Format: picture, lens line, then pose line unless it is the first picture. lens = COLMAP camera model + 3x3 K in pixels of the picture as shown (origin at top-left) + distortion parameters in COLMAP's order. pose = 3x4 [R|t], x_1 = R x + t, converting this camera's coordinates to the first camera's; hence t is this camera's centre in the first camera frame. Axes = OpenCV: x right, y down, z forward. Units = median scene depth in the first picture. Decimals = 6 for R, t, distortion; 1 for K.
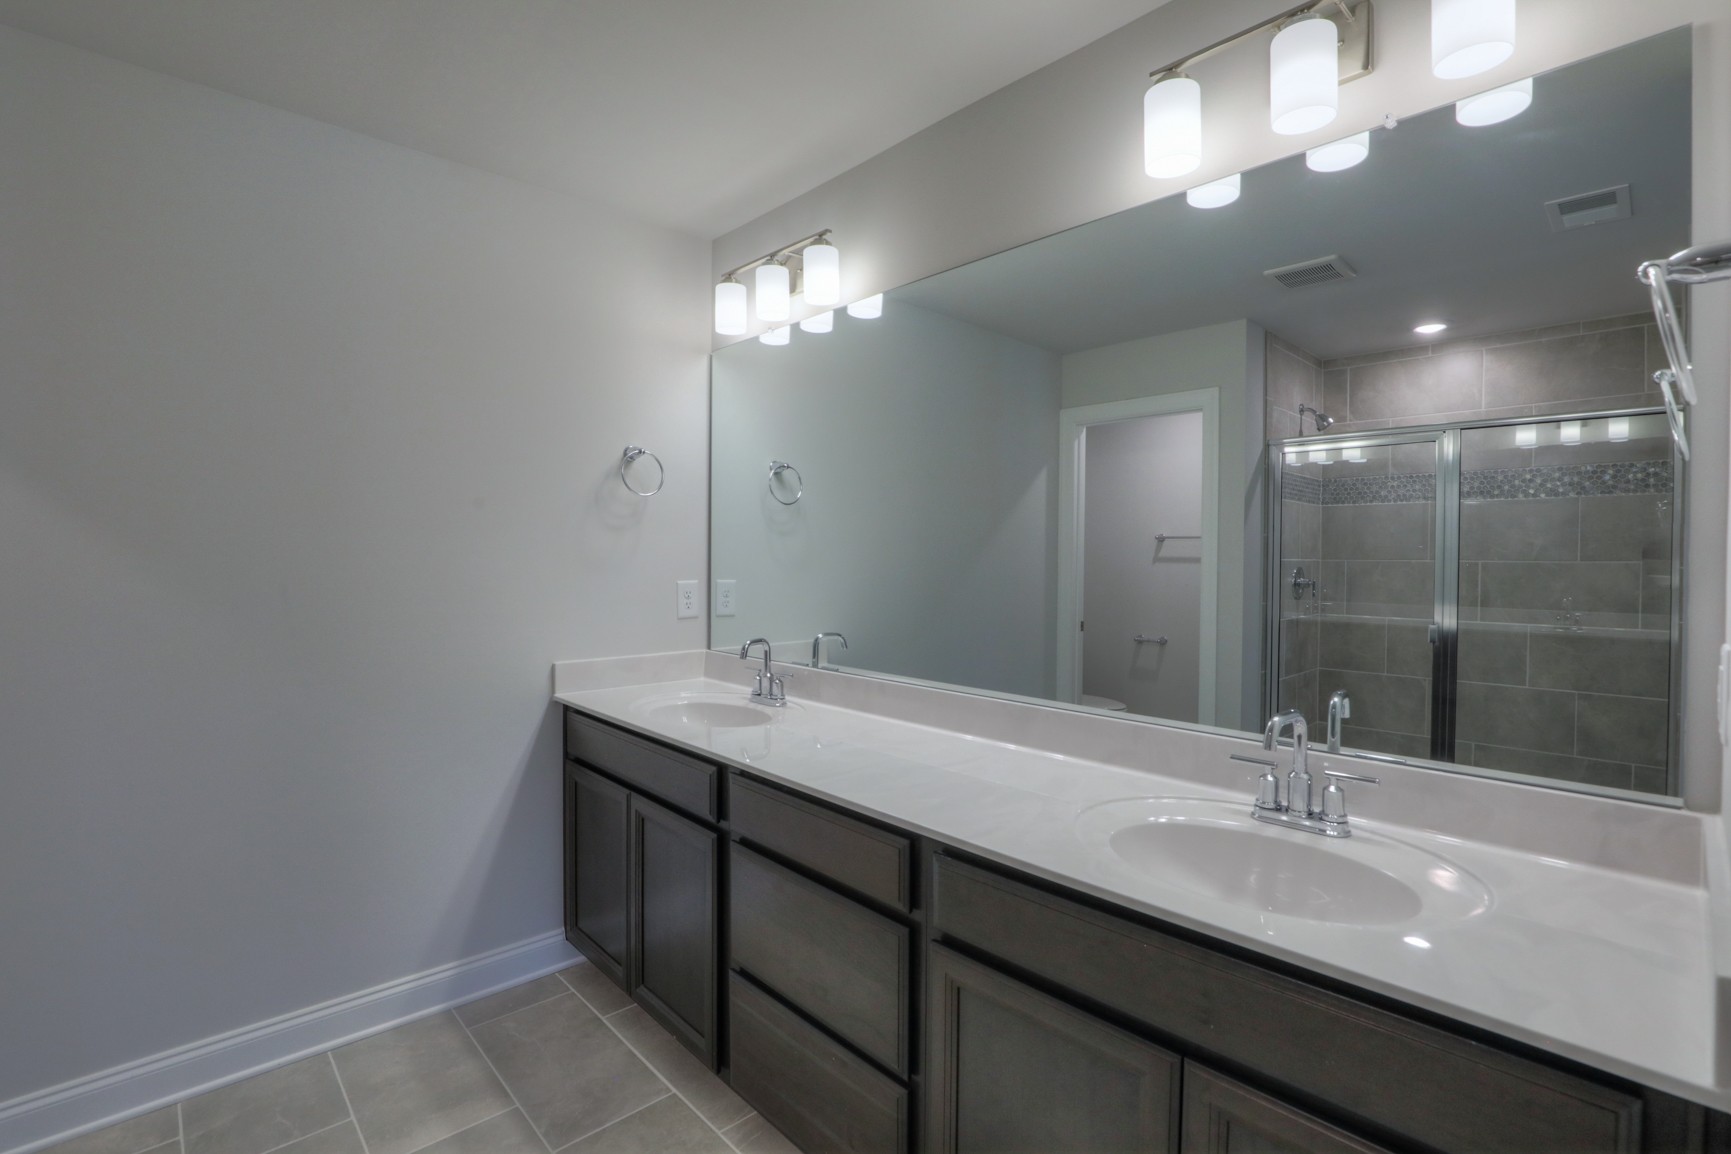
lens RADIAL K [[835.4, 0, 867.5], [0, 835.4, 567.8], [0, 0, 1]] dist [-0.040347, 0.005745]
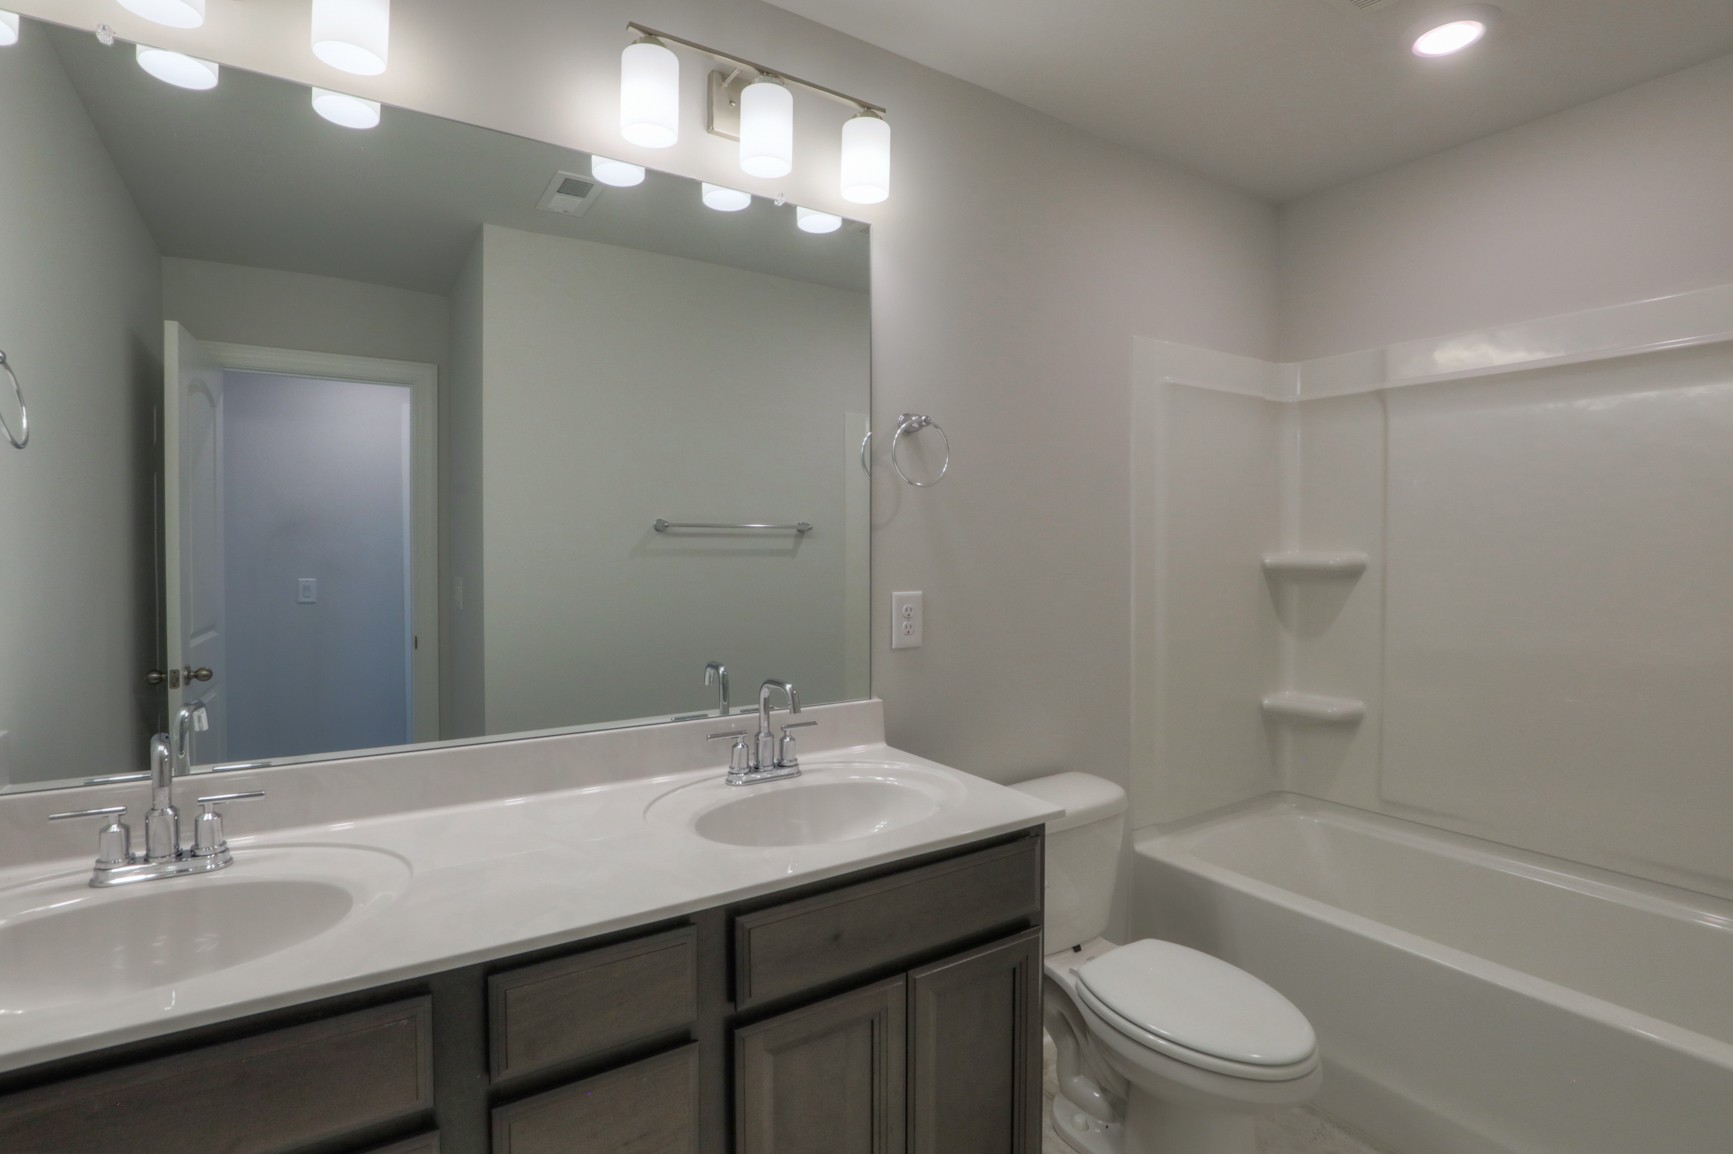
lens RADIAL K [[836.4, 0, 868.7], [0, 836.4, 570.9], [0, 0, 1]] dist [-0.040347, 0.005745]
pose [[0.145262, -0.030837, 0.988912, -1.055673], [0.013204, 0.999486, 0.029227, -0.023325], [-0.989305, 0.008812, 0.145595, 1.171850]]
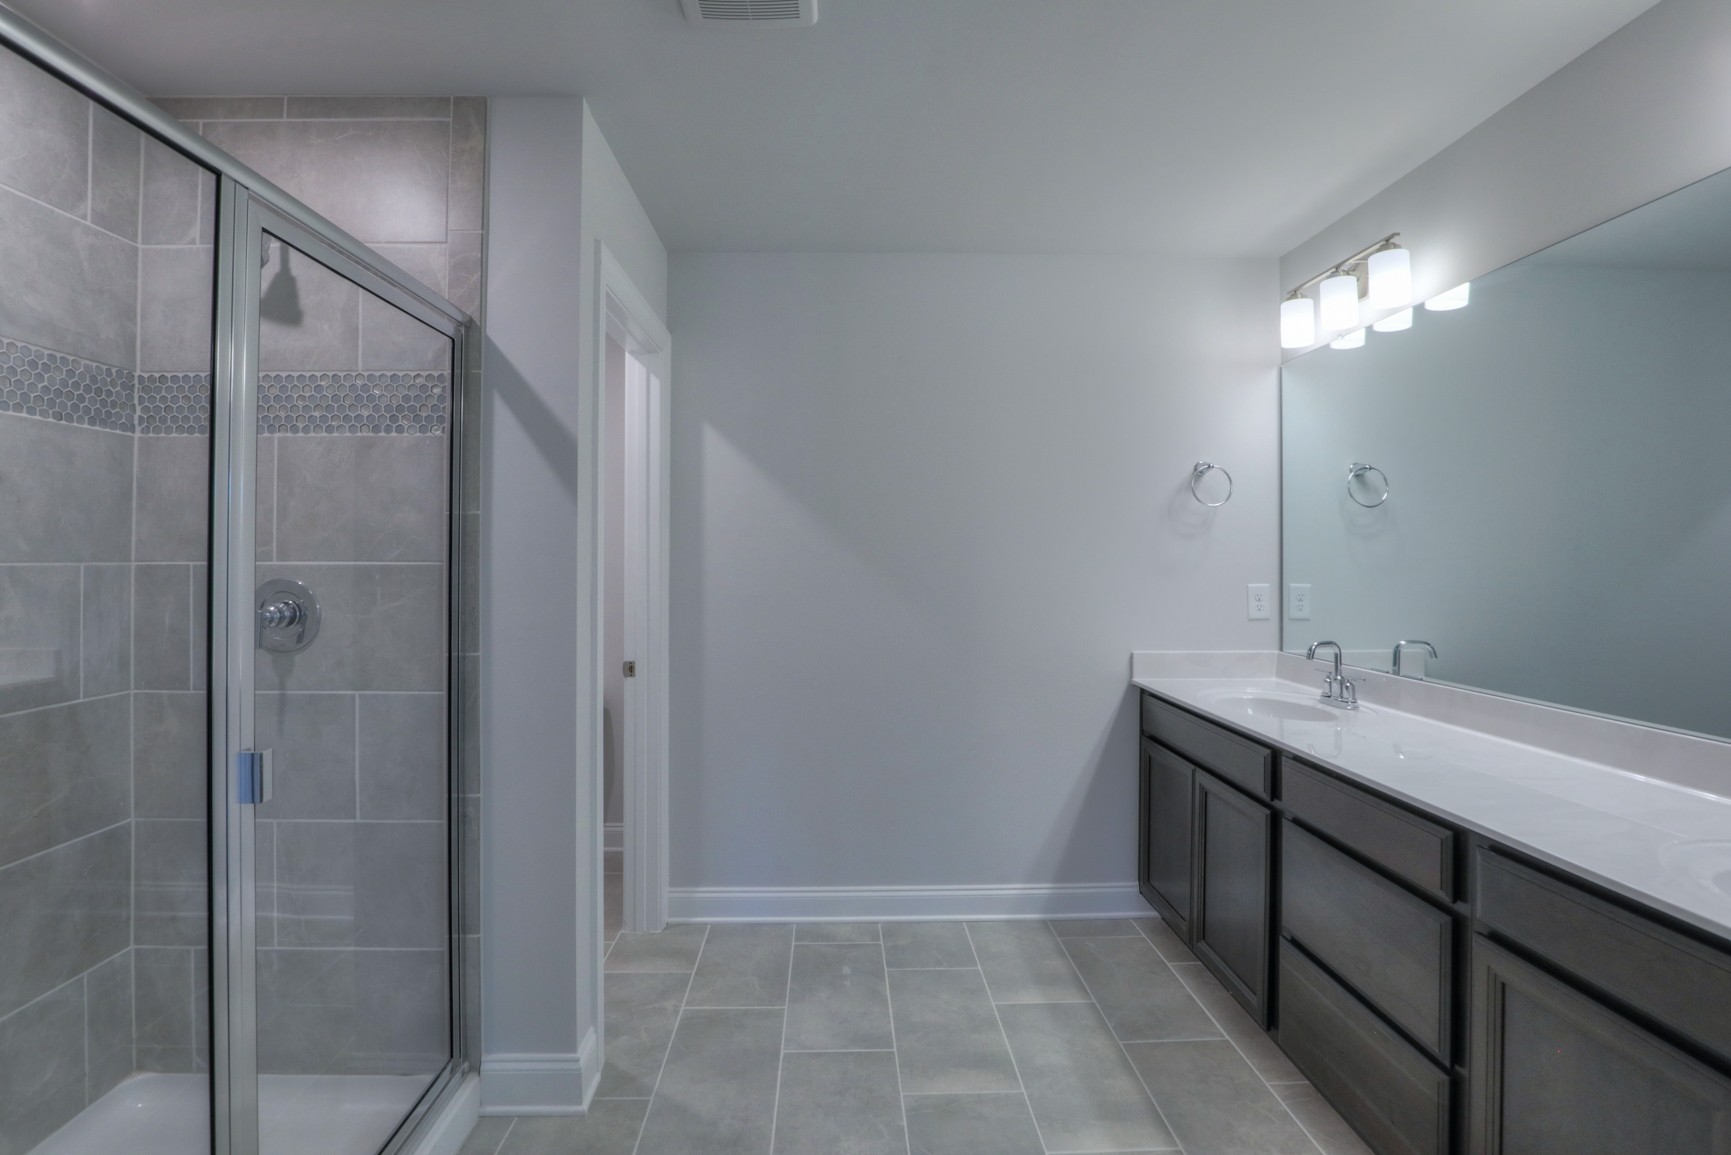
lens RADIAL K [[835.4, 0, 871.9], [0, 835.4, 561.7], [0, 0, 1]] dist [-0.040347, 0.005745]
pose [[0.779746, -0.004102, -0.626083, 0.075326], [-0.004277, 0.999920, -0.011877, 0.002193], [0.626081, 0.011939, 0.779666, -0.156397]]
